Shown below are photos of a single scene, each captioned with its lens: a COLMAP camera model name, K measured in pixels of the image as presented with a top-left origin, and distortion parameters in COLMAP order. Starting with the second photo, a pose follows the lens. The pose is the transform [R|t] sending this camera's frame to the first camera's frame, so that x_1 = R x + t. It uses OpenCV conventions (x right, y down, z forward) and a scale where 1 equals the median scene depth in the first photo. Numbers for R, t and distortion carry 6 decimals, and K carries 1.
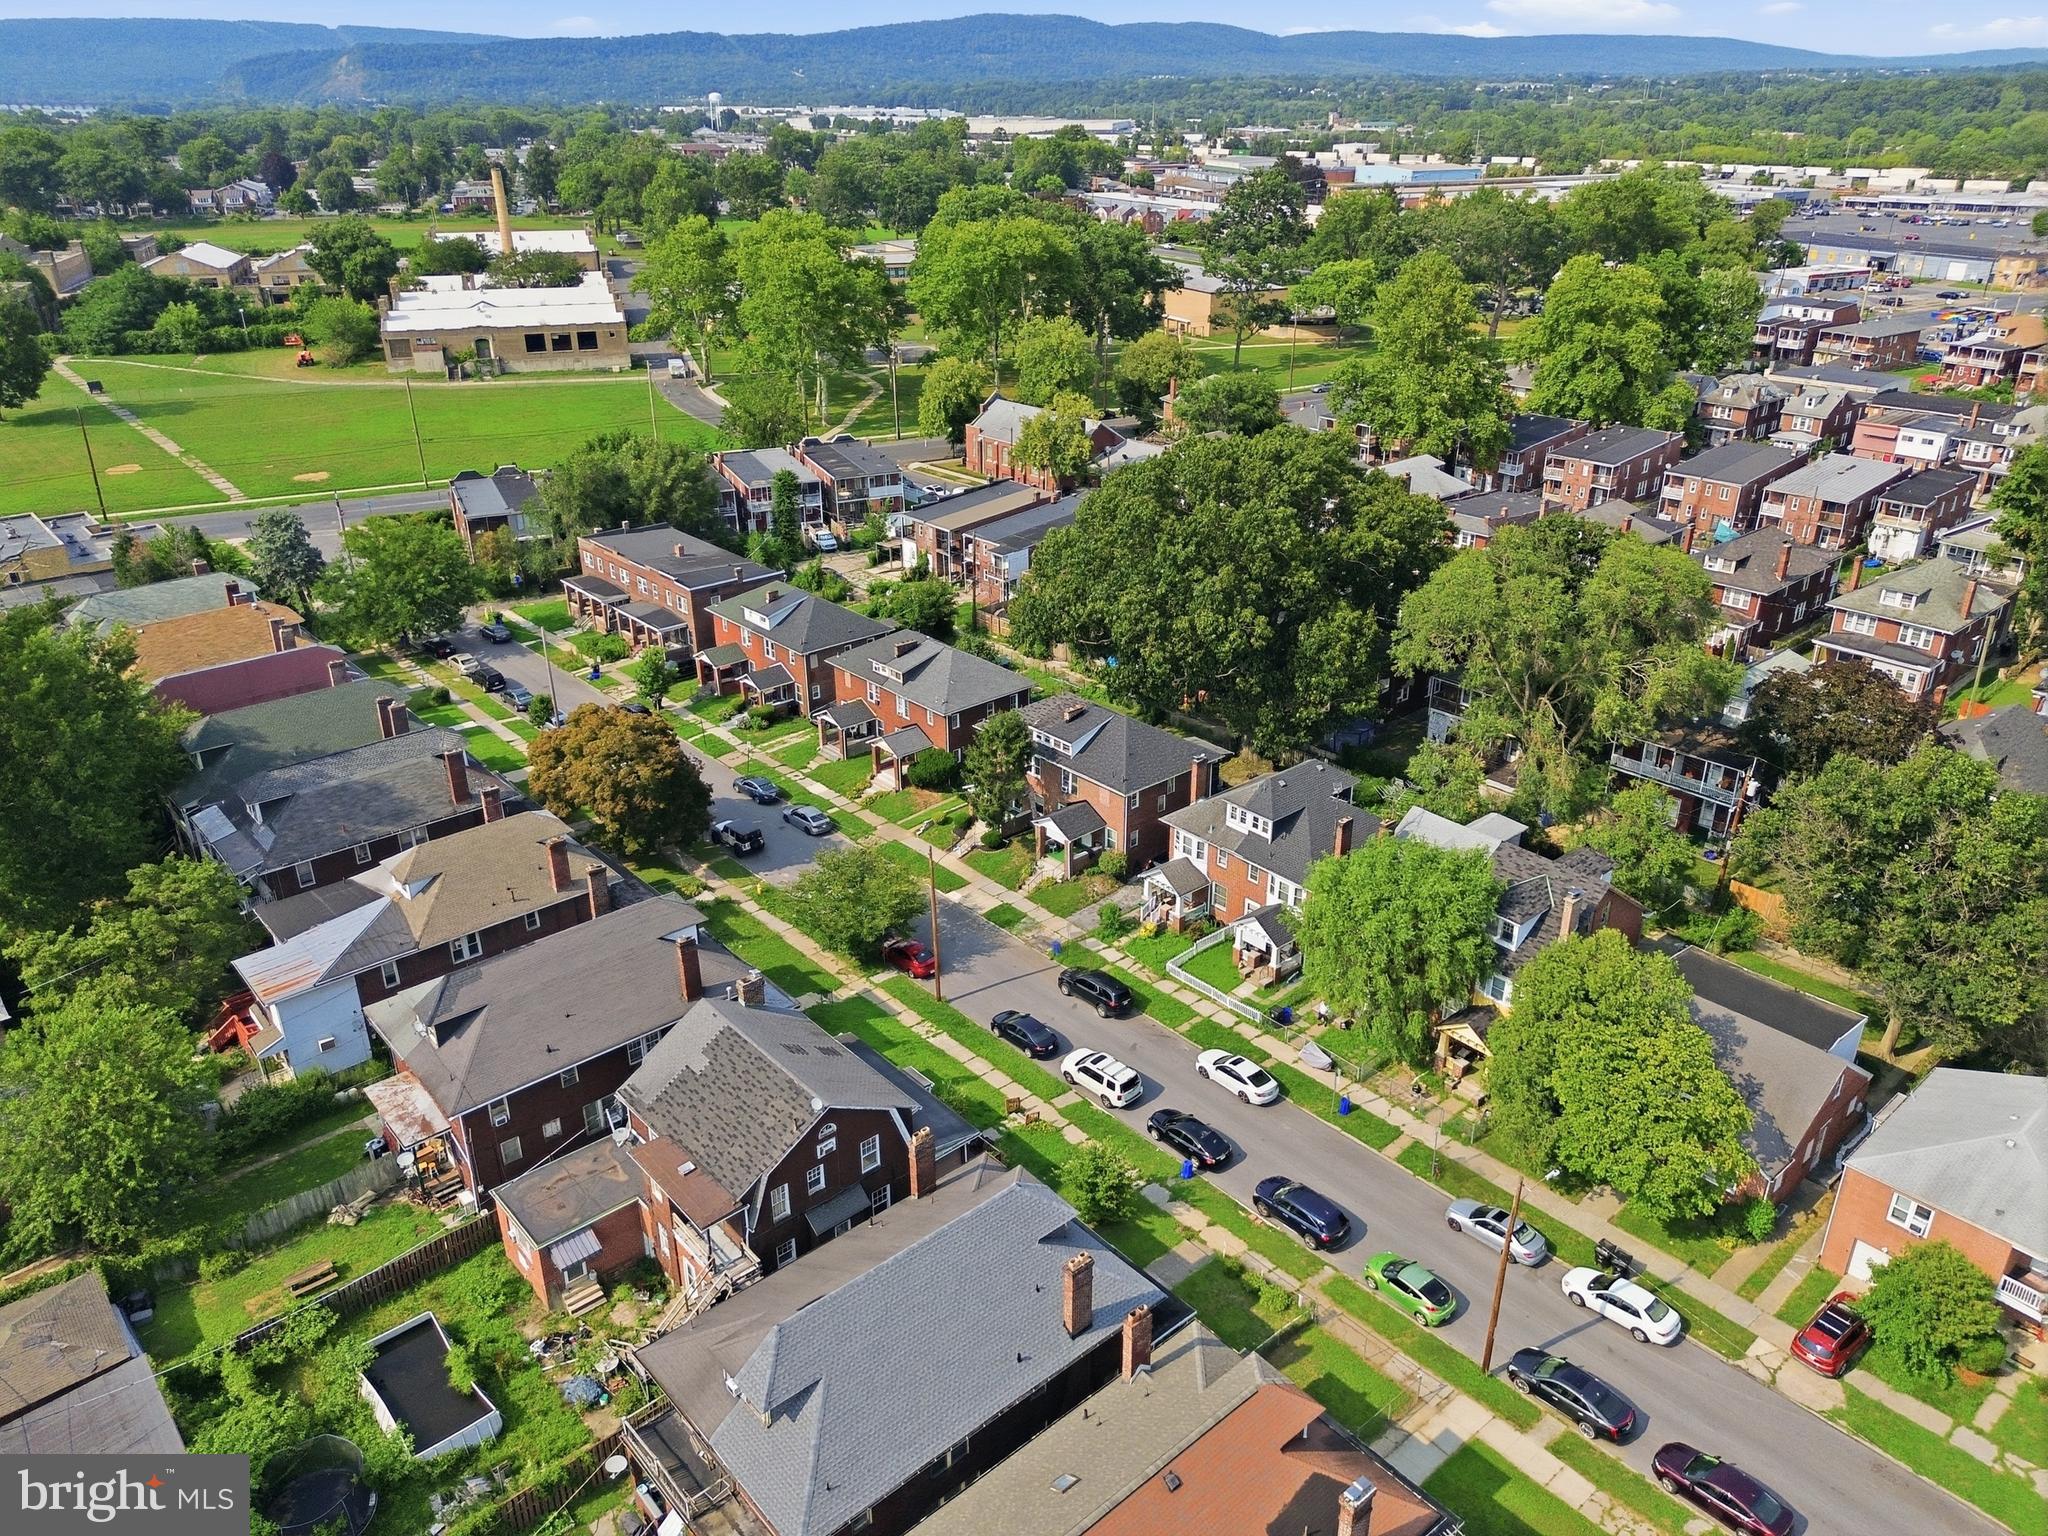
lens RADIAL K [[1453.4, 0, 1021.4], [0, 1453.4, 772.7], [0, 0, 1]] dist [0.058840, -0.052712]
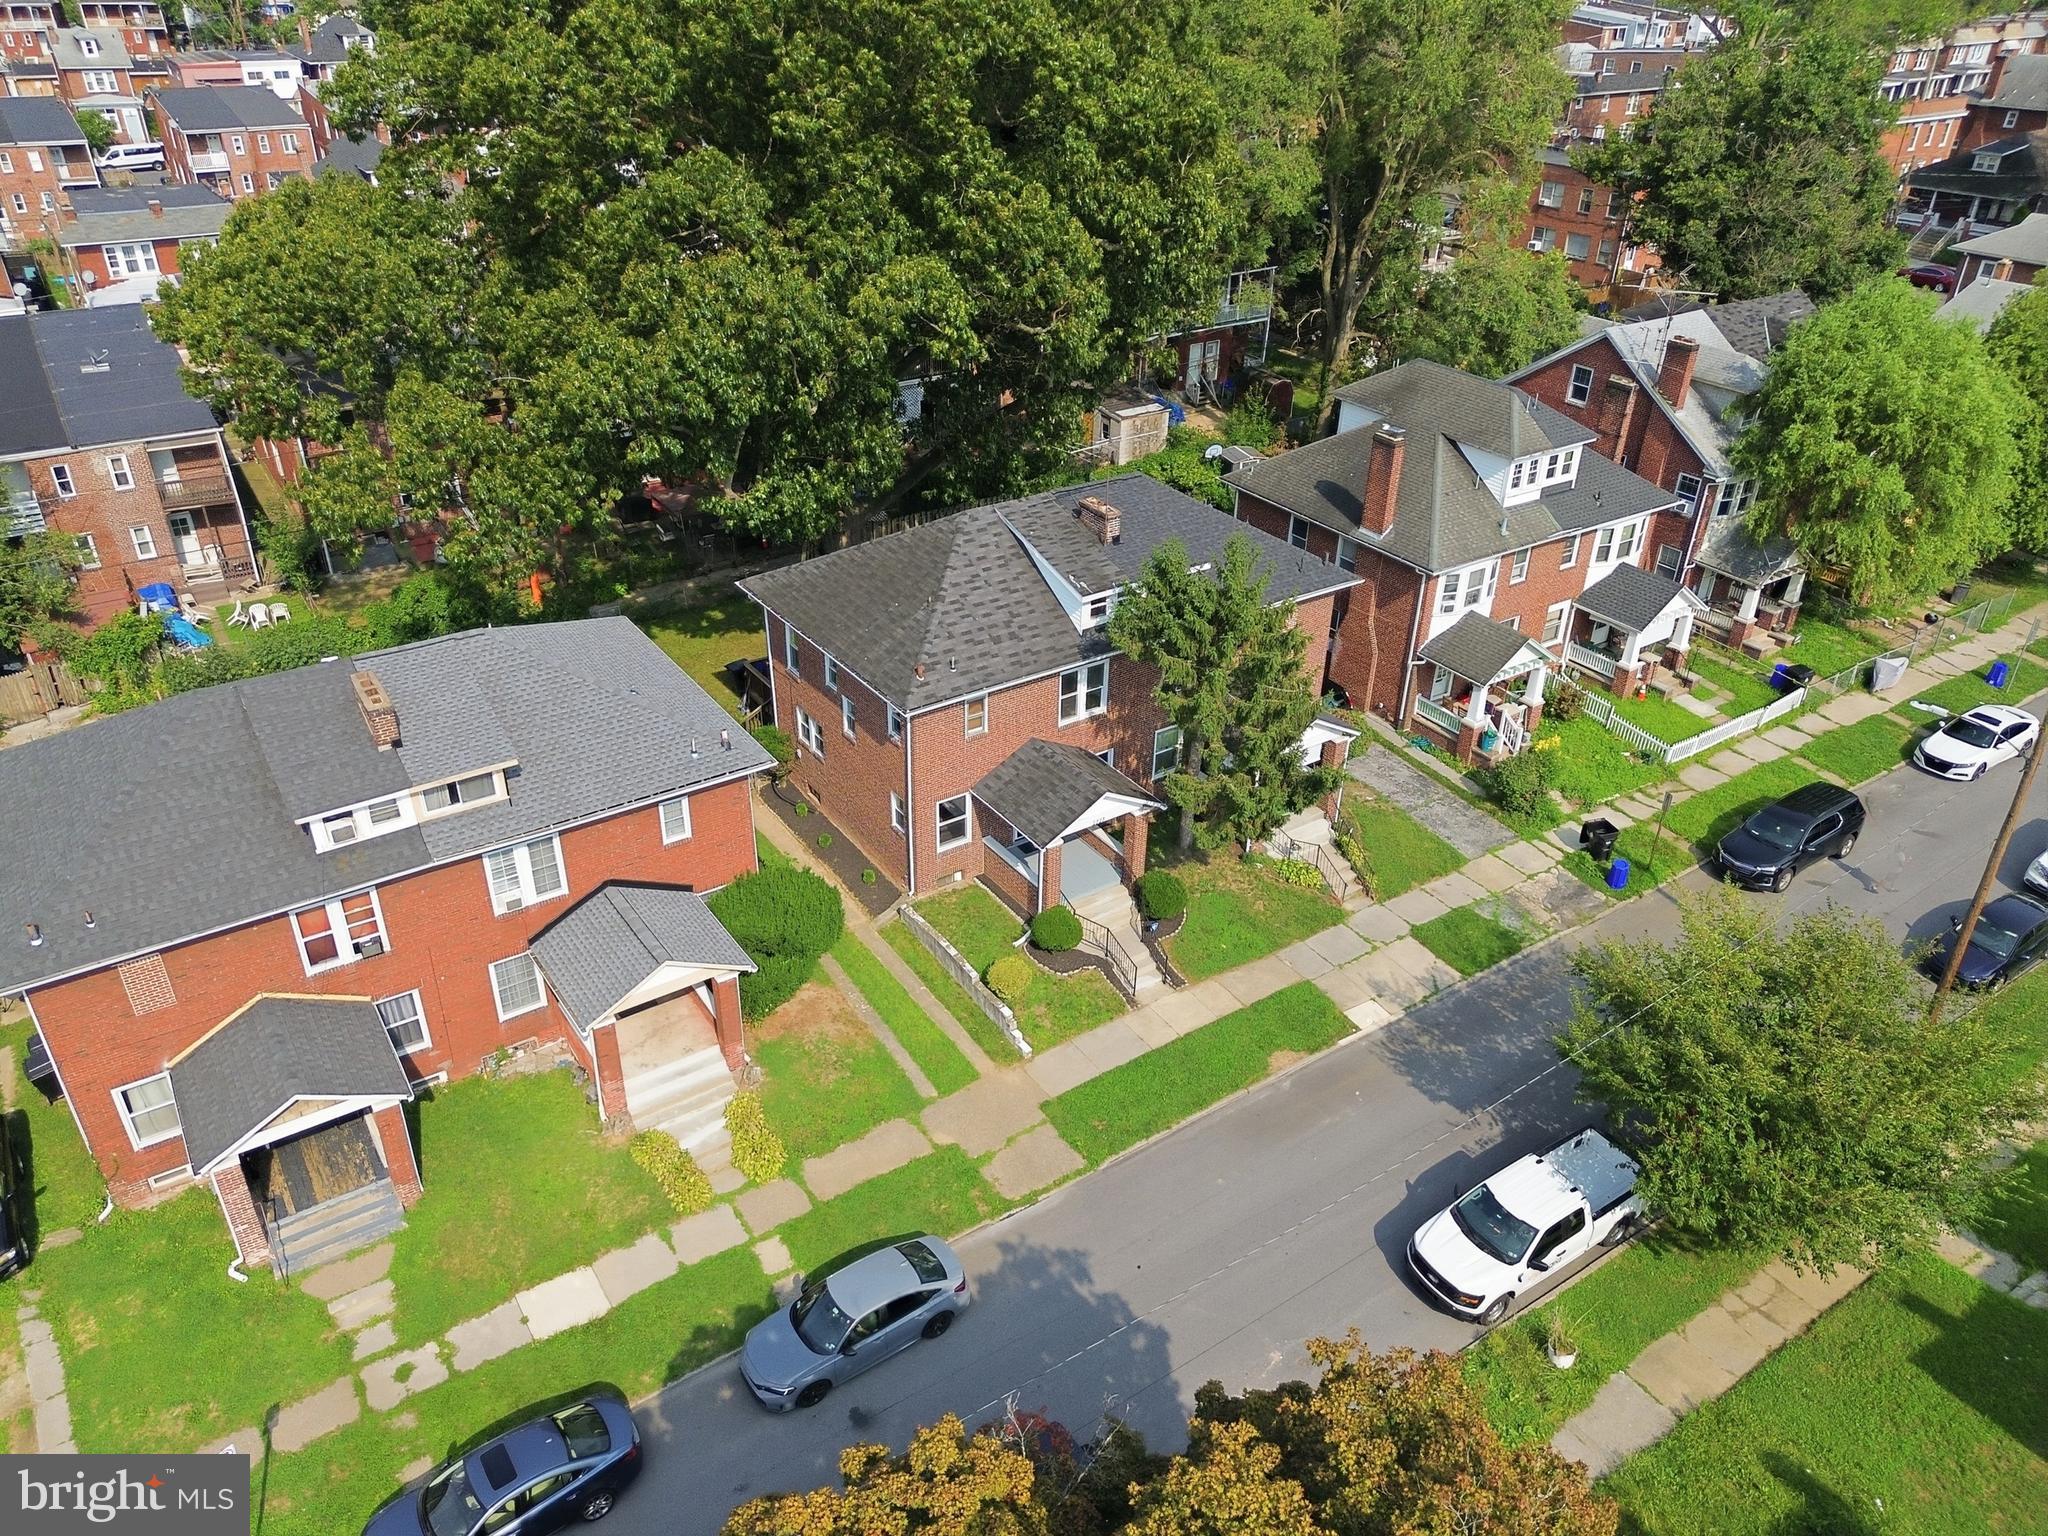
lens RADIAL K [[1453.4, 0, 1021.4], [0, 1453.4, 772.7], [0, 0, 1]] dist [0.058840, -0.052712]
pose [[0.127322, -0.501180, 0.855925, -0.274152], [0.405466, 0.813850, 0.416229, -0.126962], [-0.905200, 0.294053, 0.306832, 0.728420]]
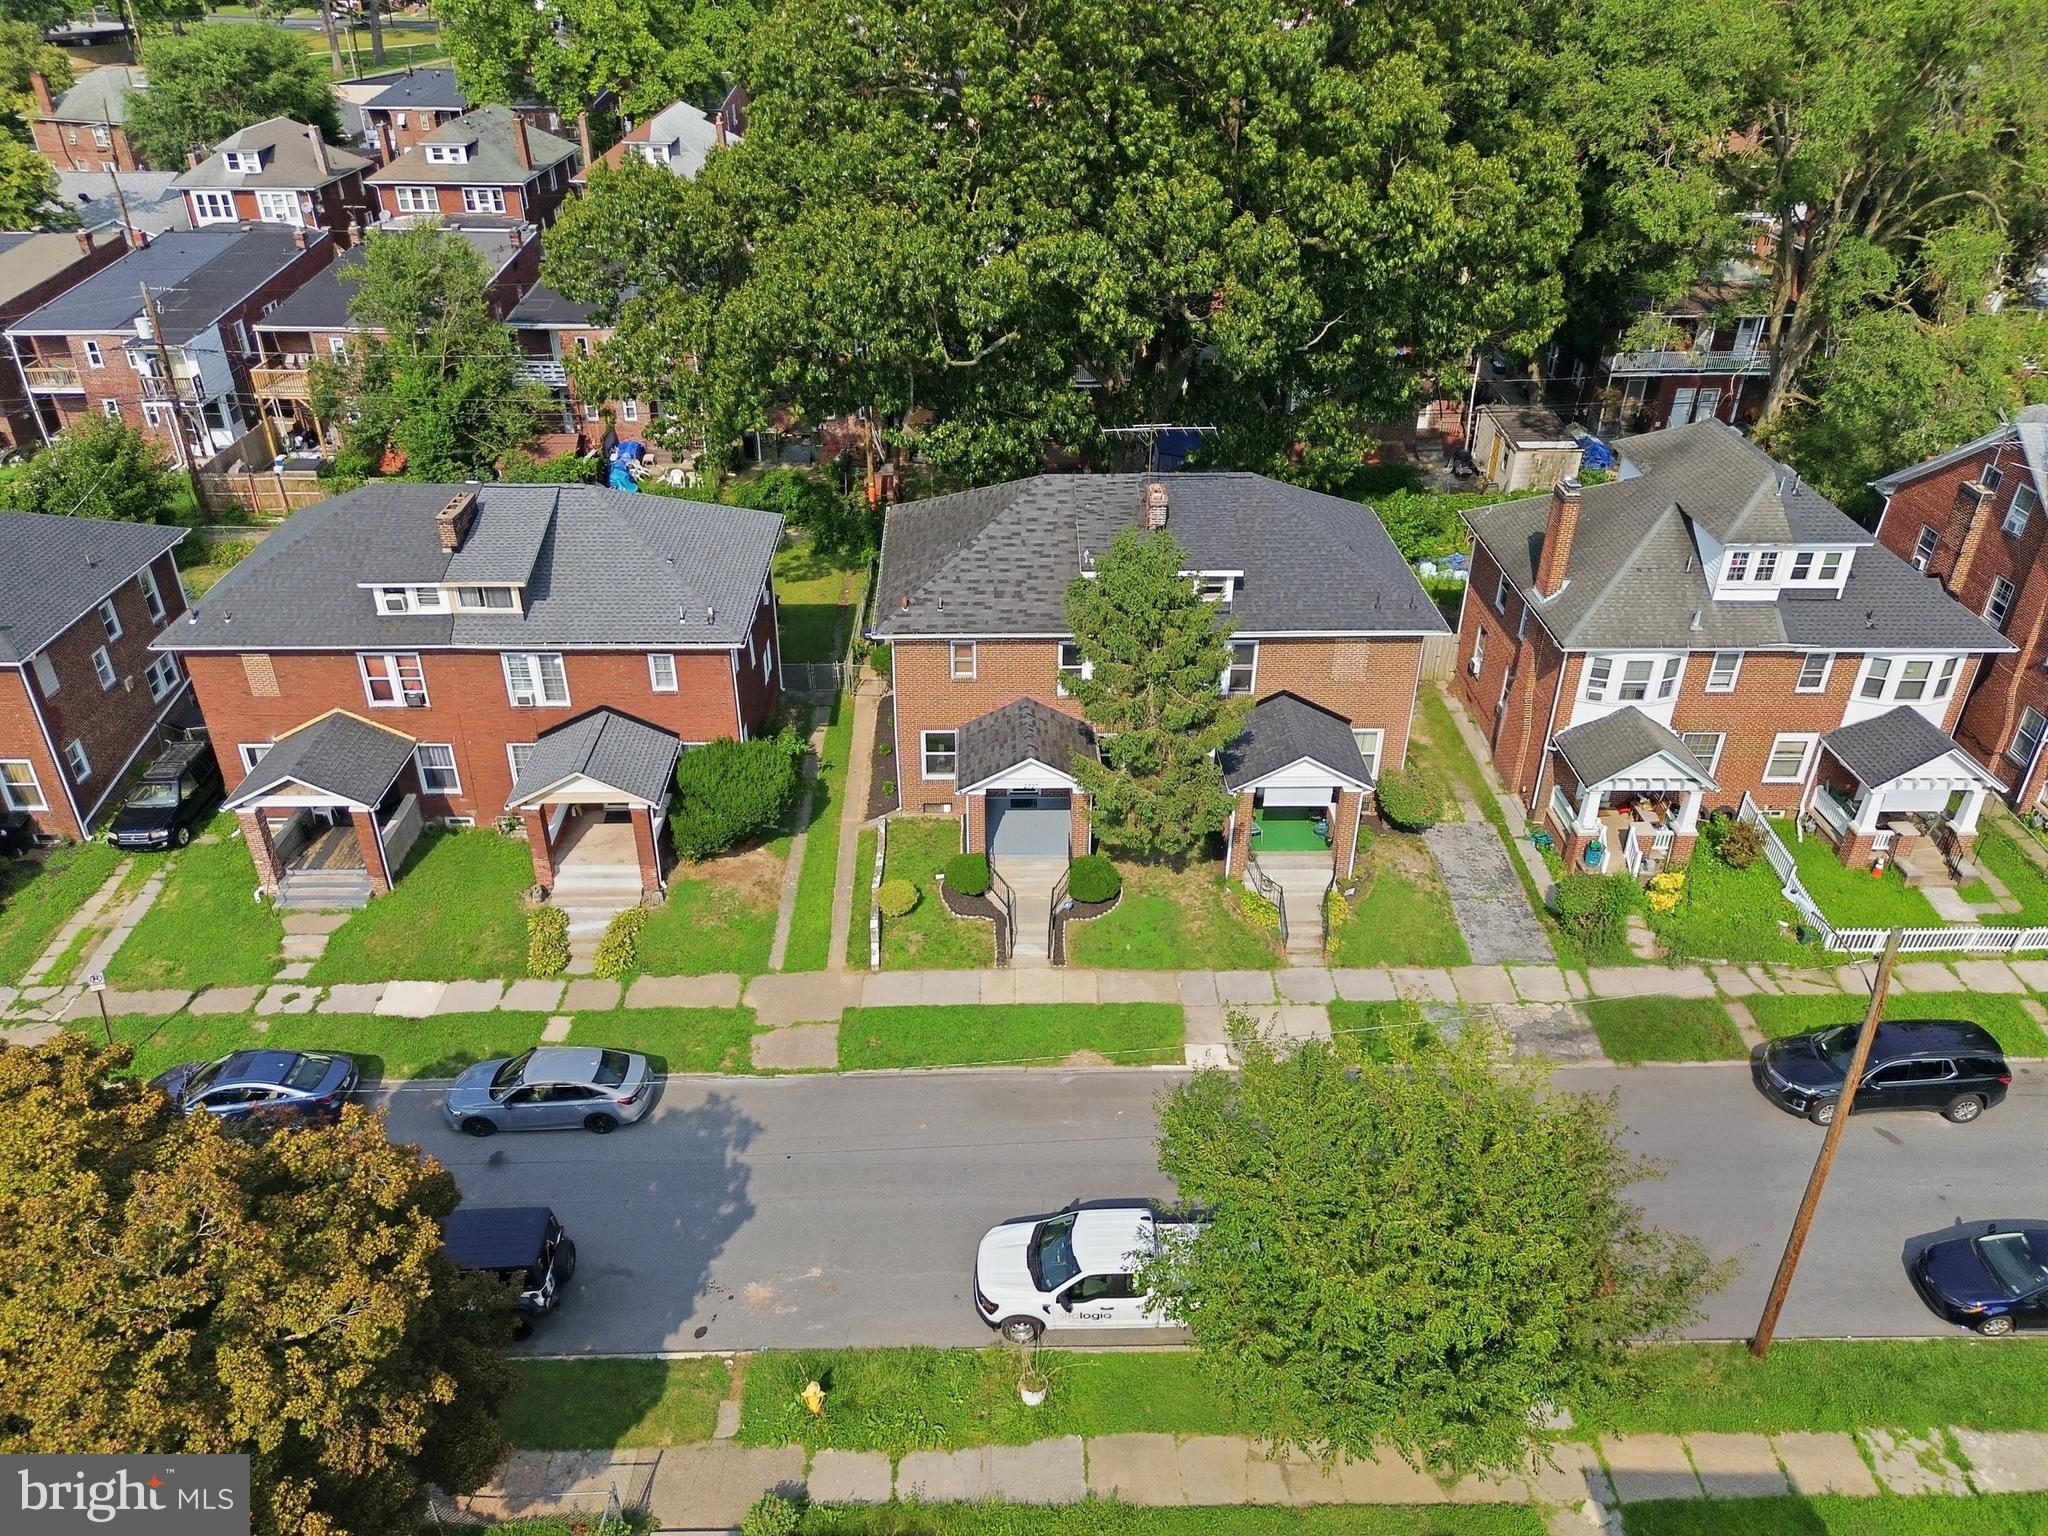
lens RADIAL K [[1453.4, 0, 1021.4], [0, 1453.4, 772.7], [0, 0, 1]] dist [0.058840, -0.052712]
pose [[0.642301, -0.386966, 0.661593, -0.224692], [0.315483, 0.920155, 0.231916, -0.062201], [-0.698512, 0.059762, 0.713098, 0.590369]]
